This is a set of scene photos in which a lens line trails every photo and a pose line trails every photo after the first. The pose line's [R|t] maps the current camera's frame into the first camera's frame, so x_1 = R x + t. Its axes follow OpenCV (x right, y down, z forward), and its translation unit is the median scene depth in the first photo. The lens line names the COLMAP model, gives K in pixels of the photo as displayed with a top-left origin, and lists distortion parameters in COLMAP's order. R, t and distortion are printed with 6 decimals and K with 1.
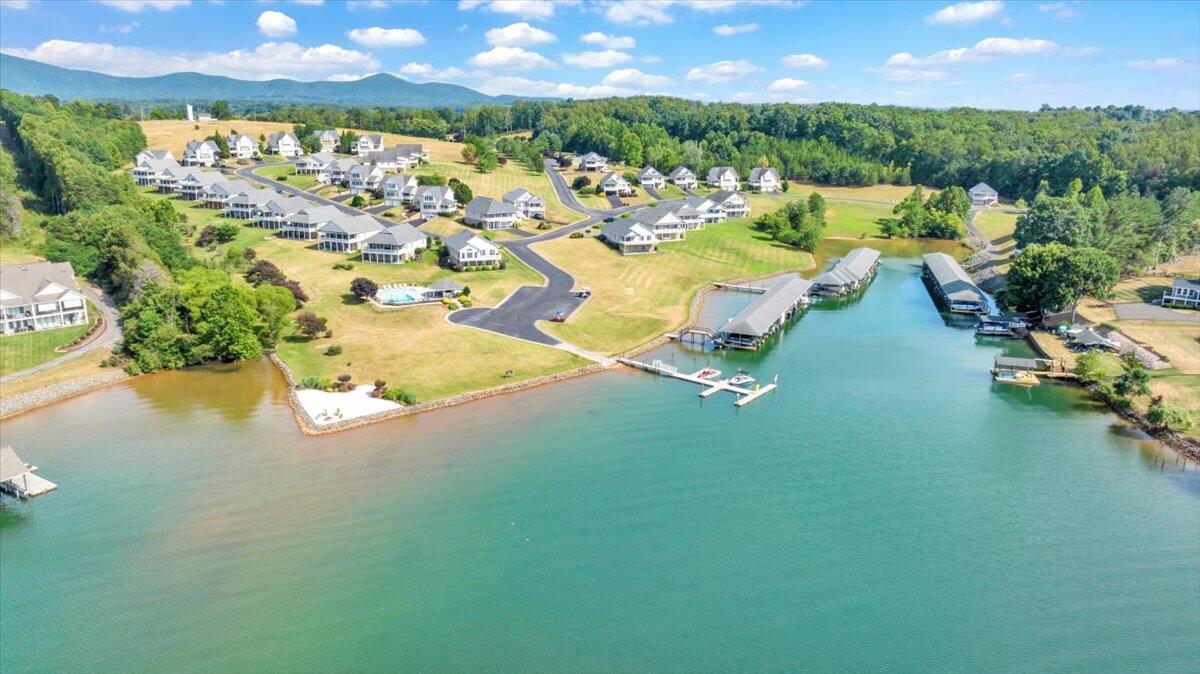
lens RADIAL K [[847.5, 0, 600.0], [0, 847.5, 337.0], [0, 0, 1]] dist [-0.039751, 0.043982]
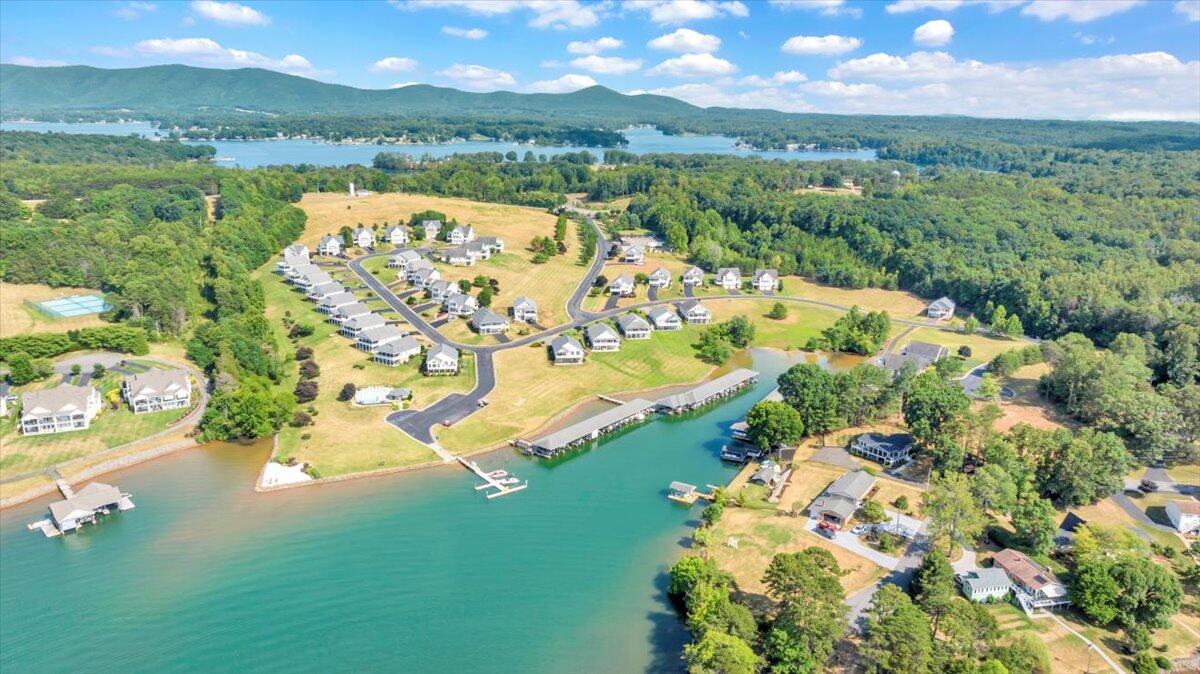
lens RADIAL K [[860.6, 0, 600.0], [0, 860.6, 337.0], [0, 0, 1]] dist [-0.011748, -0.002330]
pose [[0.968512, 0.069261, -0.239138, 0.457603], [-0.071104, 0.997468, 0.000919, -0.156132], [0.238597, 0.016113, 0.970985, -0.393504]]
